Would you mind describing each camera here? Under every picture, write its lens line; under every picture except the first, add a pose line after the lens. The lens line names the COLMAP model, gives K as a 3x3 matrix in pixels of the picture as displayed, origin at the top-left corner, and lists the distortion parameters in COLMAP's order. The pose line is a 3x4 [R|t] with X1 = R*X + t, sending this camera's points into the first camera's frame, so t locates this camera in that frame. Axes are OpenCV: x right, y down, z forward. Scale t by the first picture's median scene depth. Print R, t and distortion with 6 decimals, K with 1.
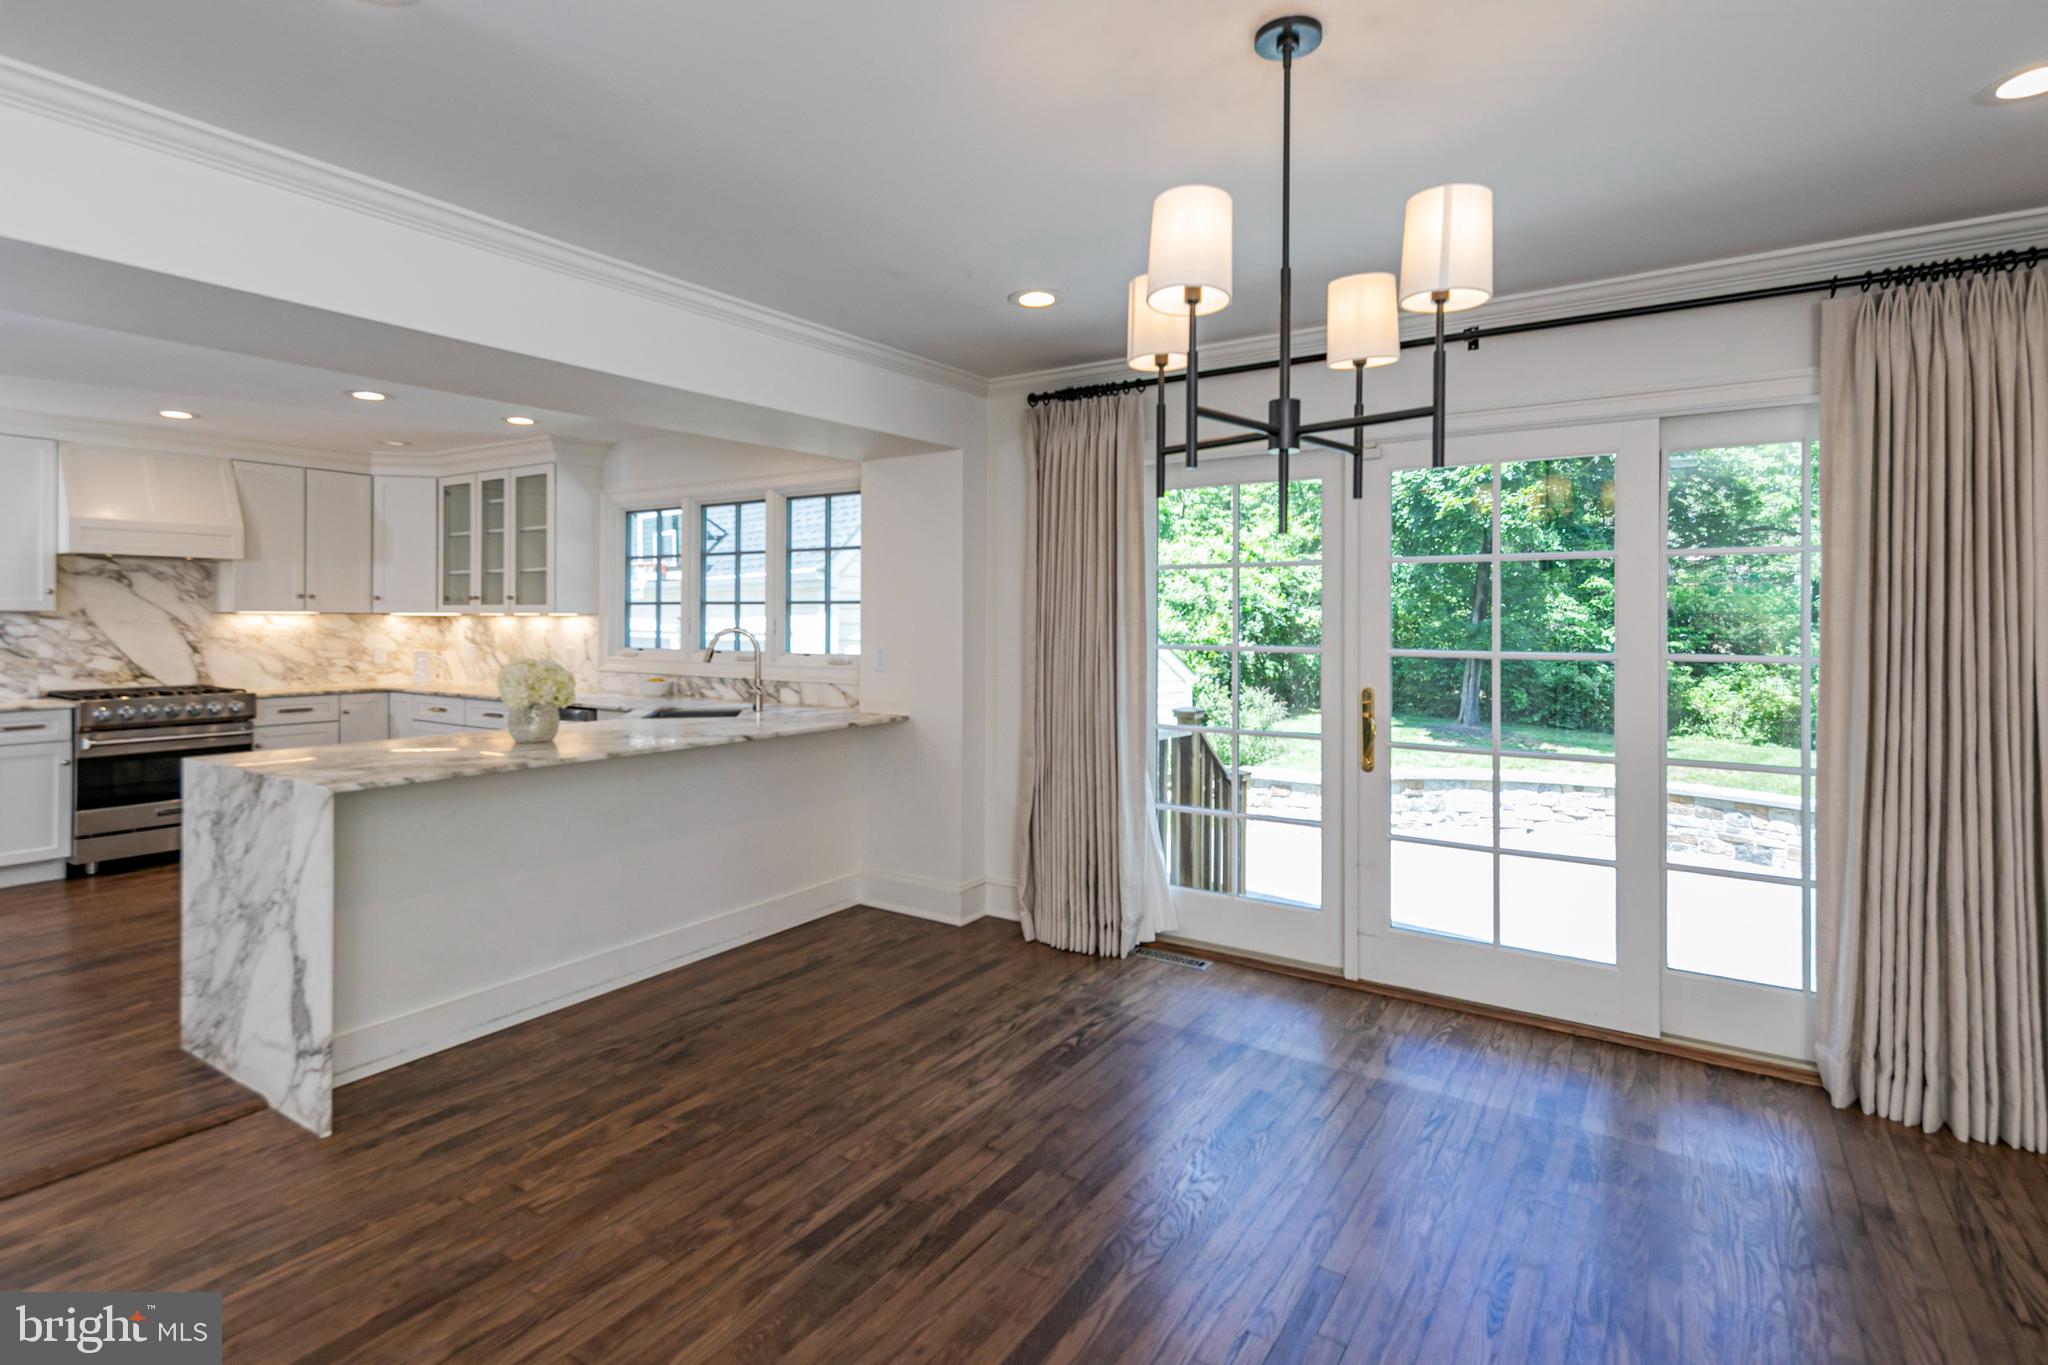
lens RADIAL K [[1009.8, 0, 968.5], [0, 1009.8, 612.9], [0, 0, 1]] dist [0.016751, -0.005859]
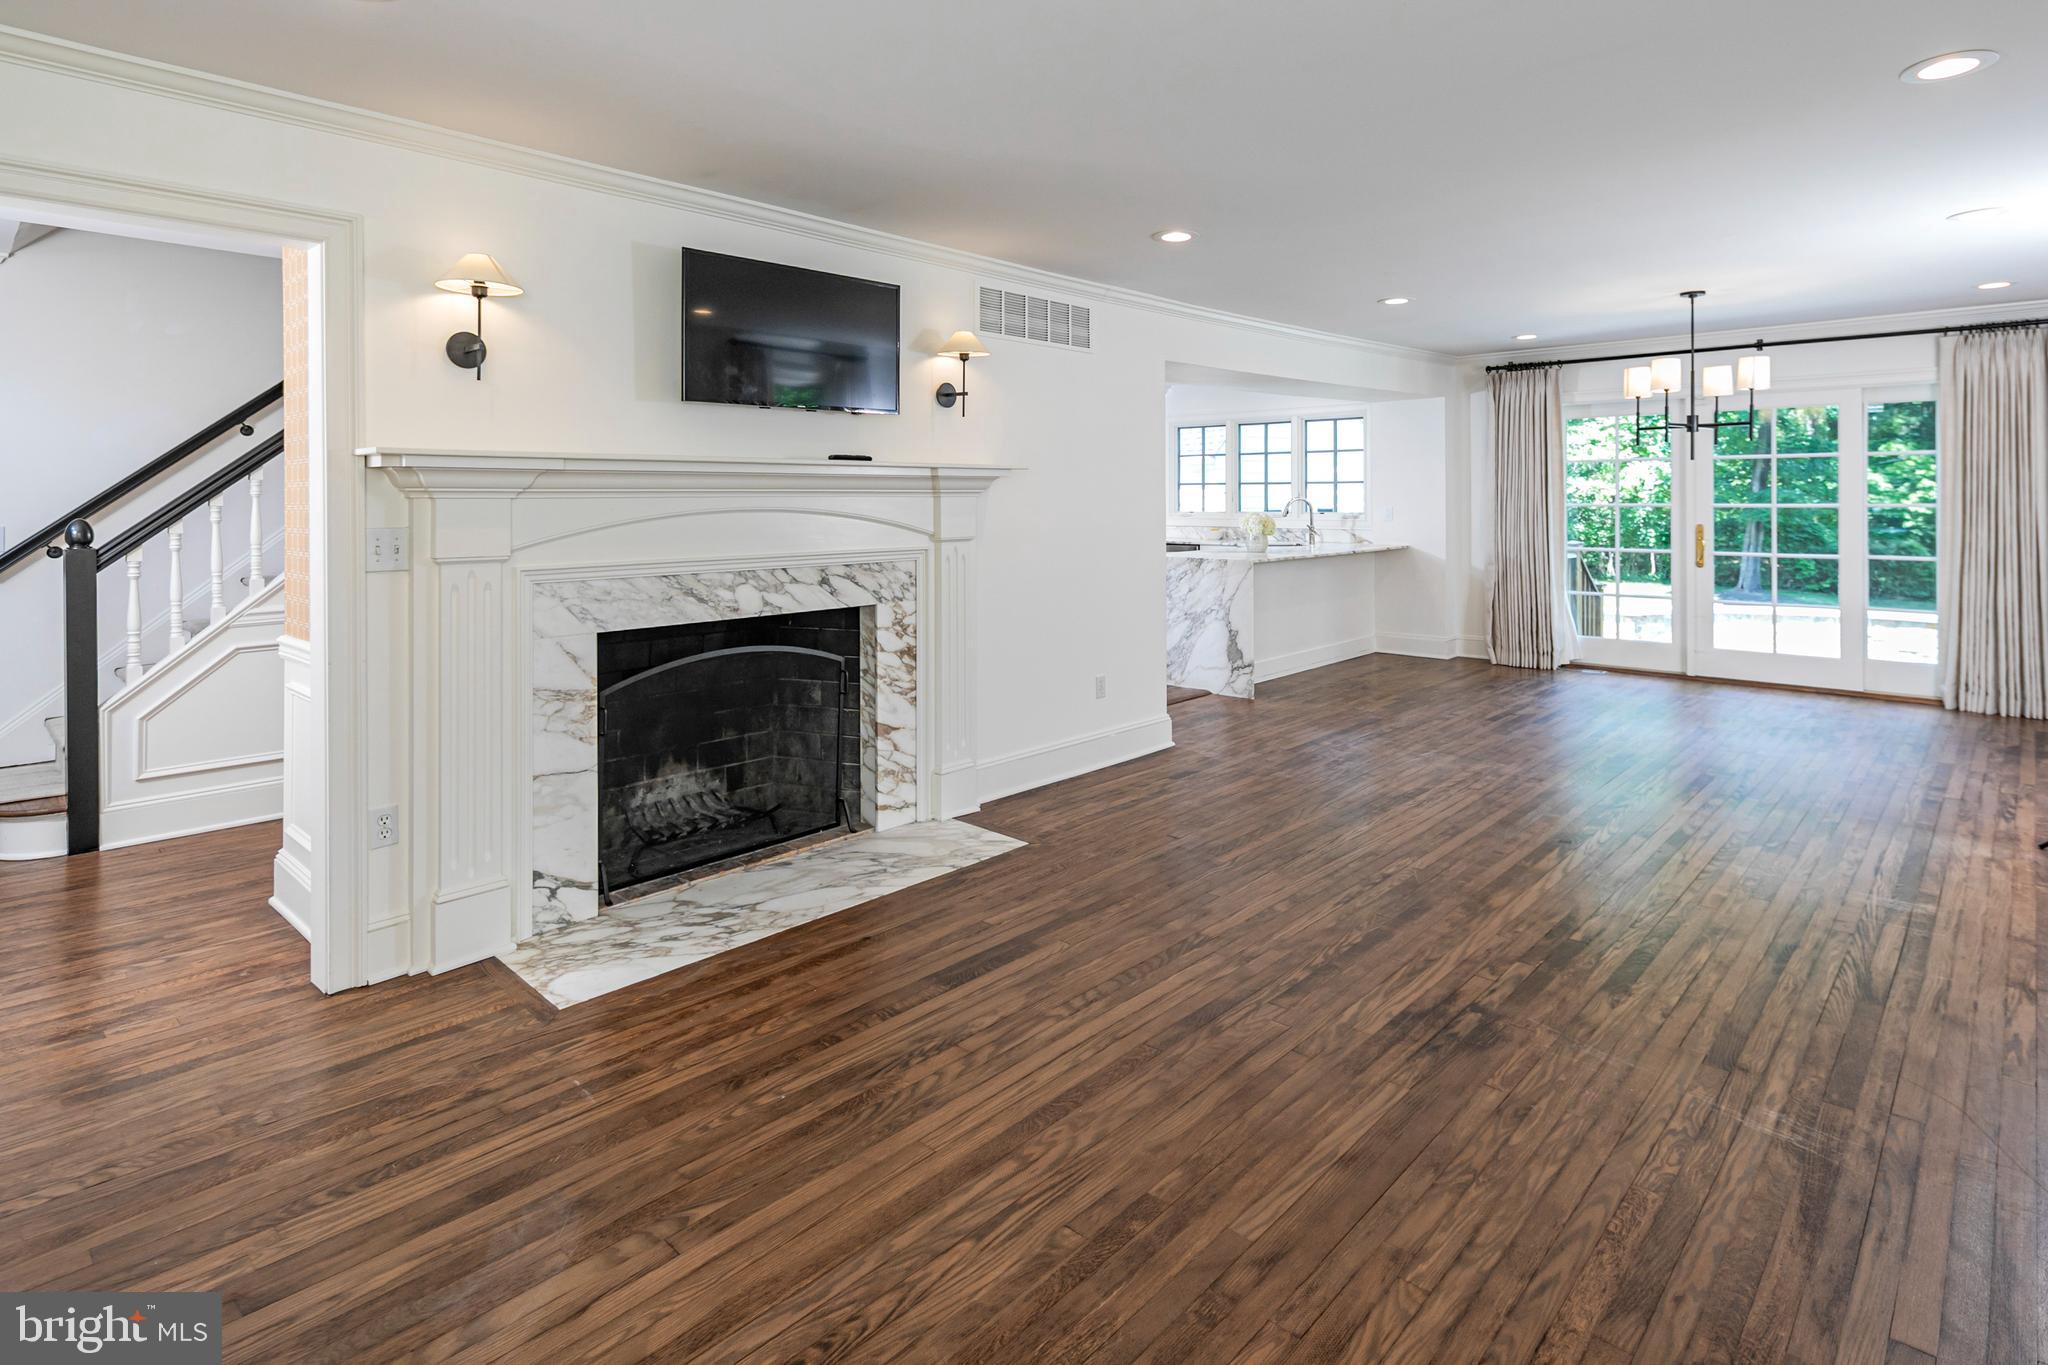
lens RADIAL K [[1009.8, 0, 1020.0], [0, 1009.8, 499.1], [0, 0, 1]] dist [0.016751, -0.005859]
pose [[0.986988, -0.011507, -0.160384, -0.383842], [0.013307, 0.999860, 0.010154, -0.006452], [0.160245, -0.012156, 0.987002, -0.748270]]
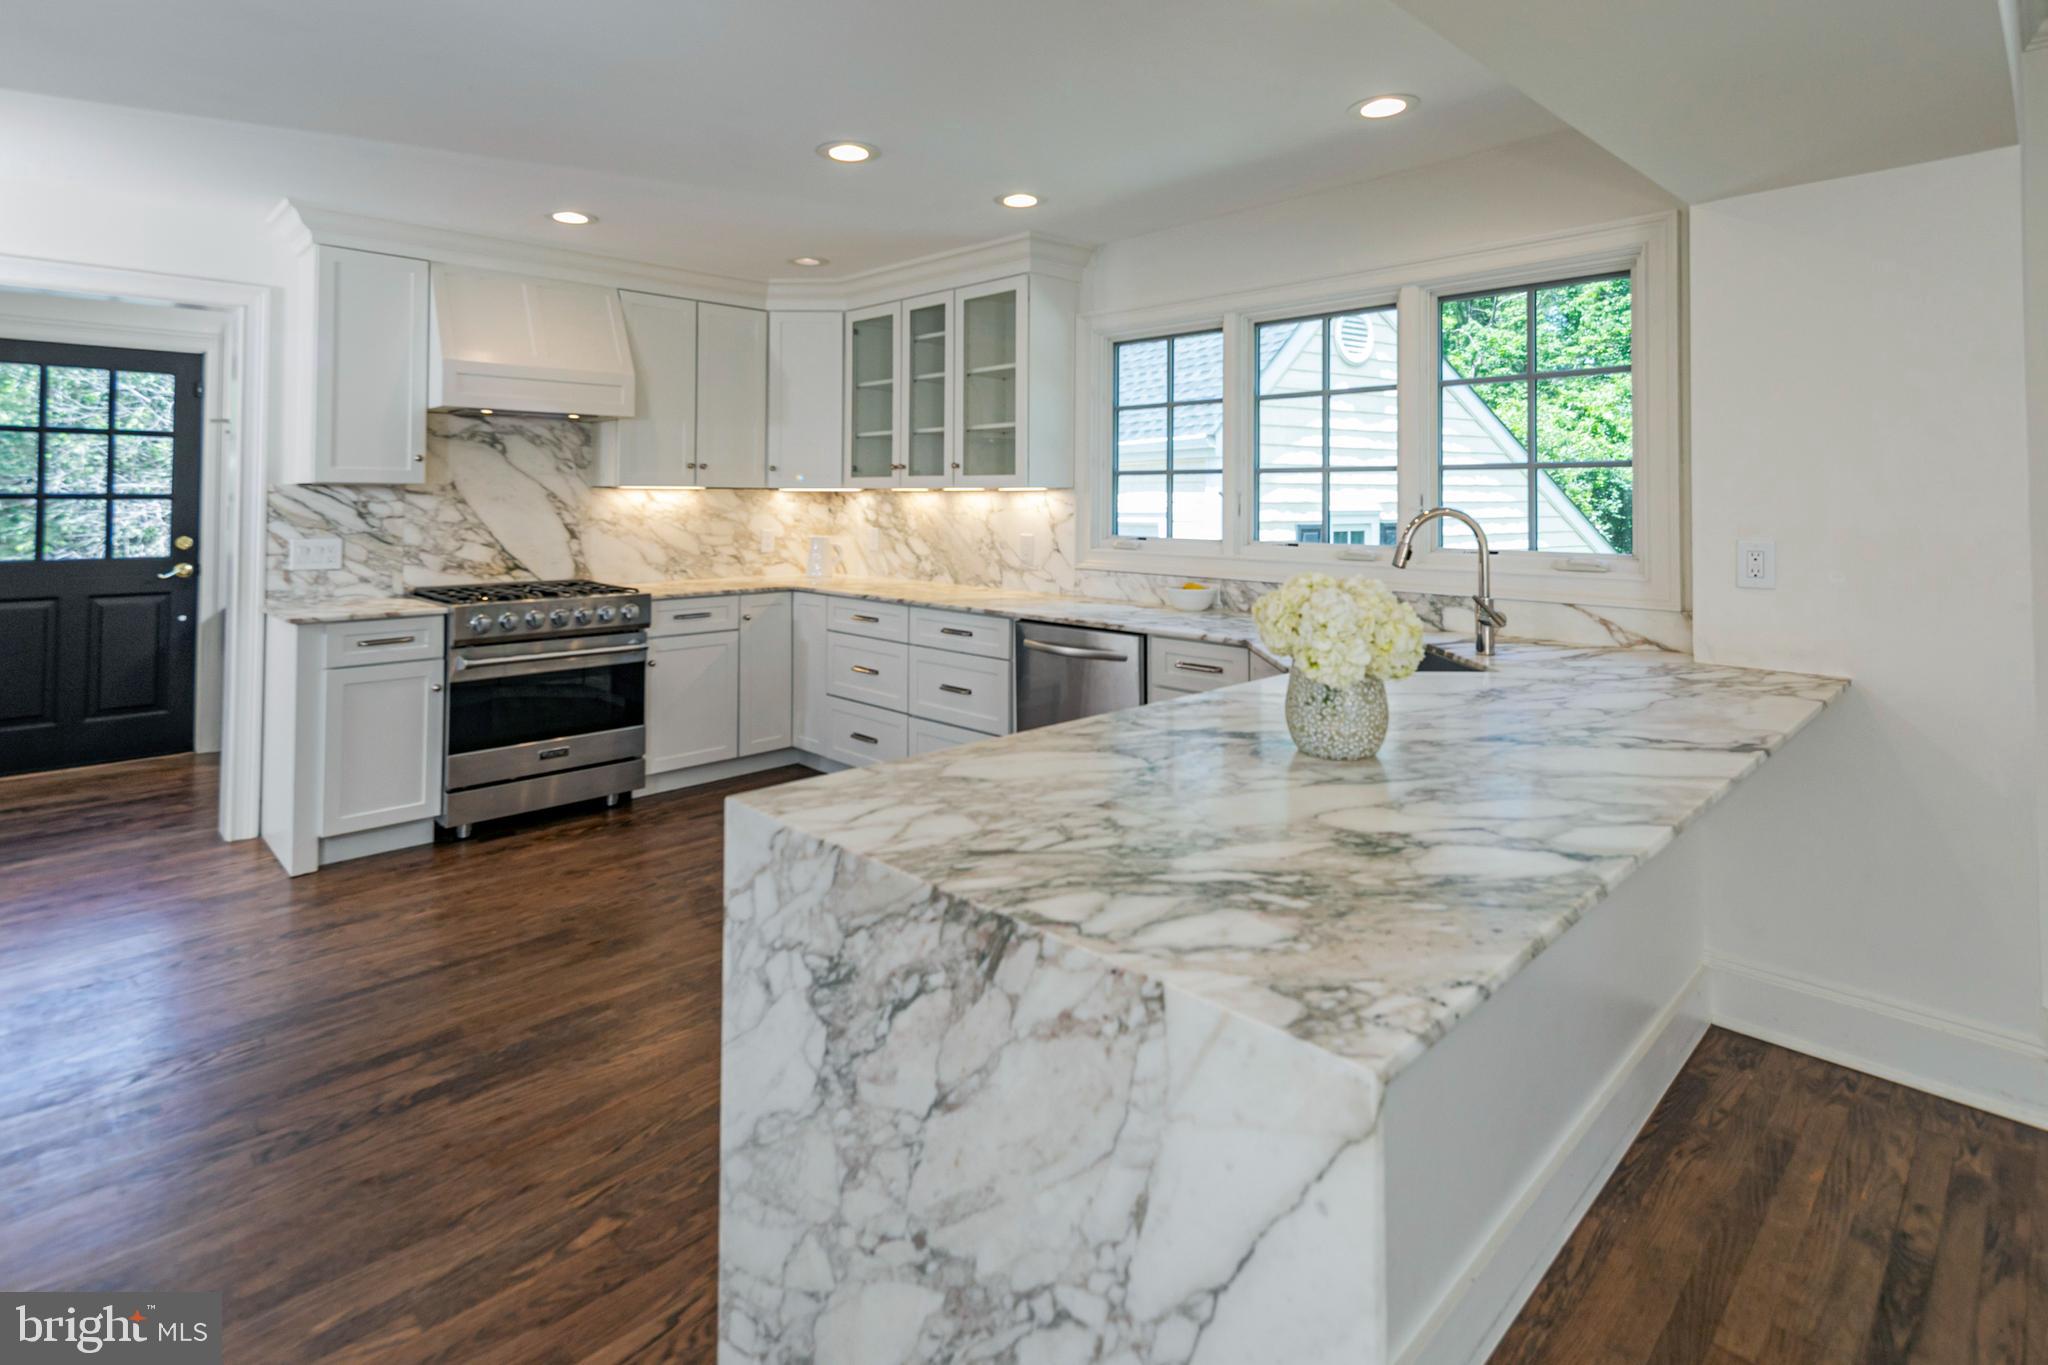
lens RADIAL K [[1009.8, 0, 977.3], [0, 1009.8, 472.0], [0, 0, 1]] dist [0.016751, -0.005859]
pose [[0.978657, -0.005009, -0.205440, -0.333440], [0.000885, 0.999796, -0.020162, 0.004889], [0.205500, 0.019550, 0.978462, 0.340776]]
